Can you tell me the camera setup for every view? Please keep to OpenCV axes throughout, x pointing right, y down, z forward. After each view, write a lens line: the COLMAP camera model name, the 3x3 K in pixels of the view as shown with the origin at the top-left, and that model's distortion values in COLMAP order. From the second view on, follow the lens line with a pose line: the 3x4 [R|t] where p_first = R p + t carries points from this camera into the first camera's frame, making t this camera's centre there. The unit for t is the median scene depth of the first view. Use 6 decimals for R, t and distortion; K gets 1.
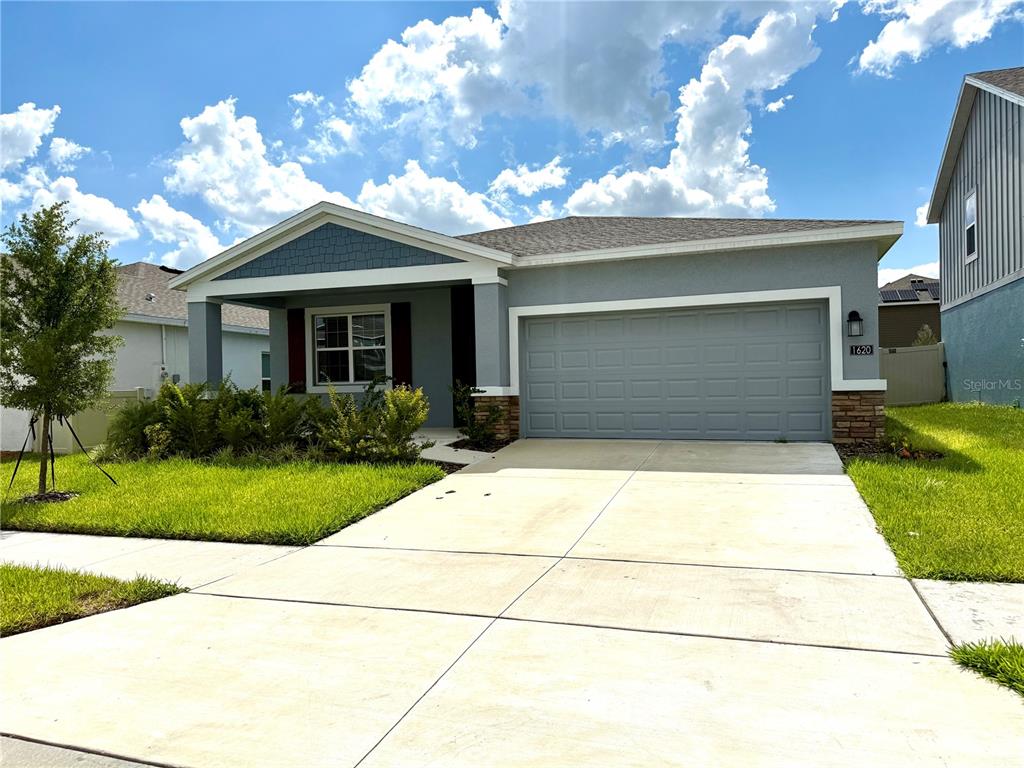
lens RADIAL K [[738.4, 0, 505.0], [0, 738.4, 375.9], [0, 0, 1]] dist [0.035457, -0.038147]
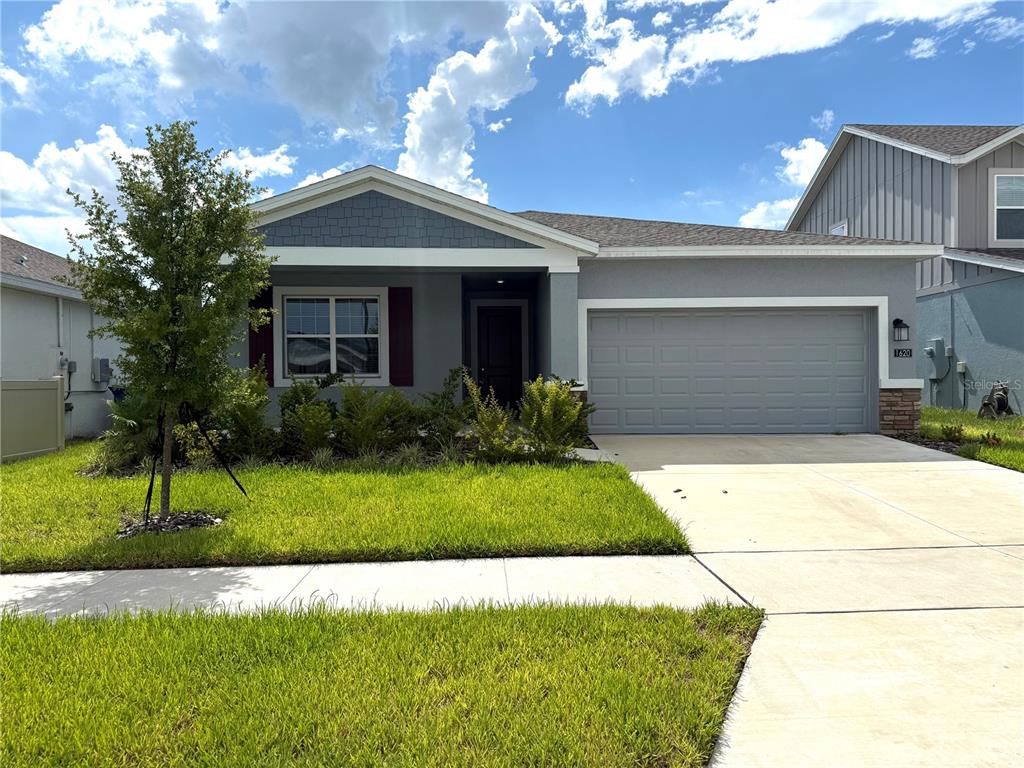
lens RADIAL K [[738.4, 0, 519.8], [0, 738.4, 376.0], [0, 0, 1]] dist [0.035457, -0.038147]
pose [[0.925701, 0.016739, 0.377885, -0.427342], [-0.016371, 0.999857, -0.004186, 0.012871], [-0.377901, -0.002312, 0.925843, 0.138686]]
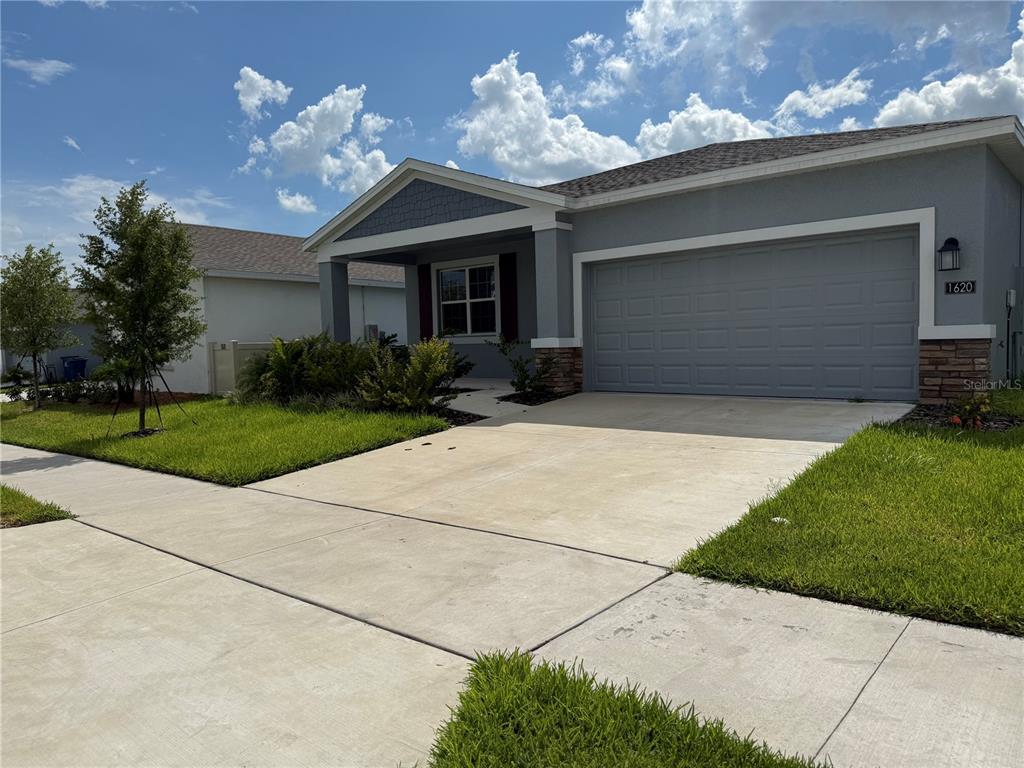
lens RADIAL K [[738.4, 0, 510.8], [0, 738.4, 397.8], [0, 0, 1]] dist [0.035457, -0.038147]
pose [[0.934343, 0.020520, -0.355783, 0.271547], [0.015201, 0.995138, 0.097315, -0.002186], [0.356050, -0.096334, 0.929488, 0.072677]]
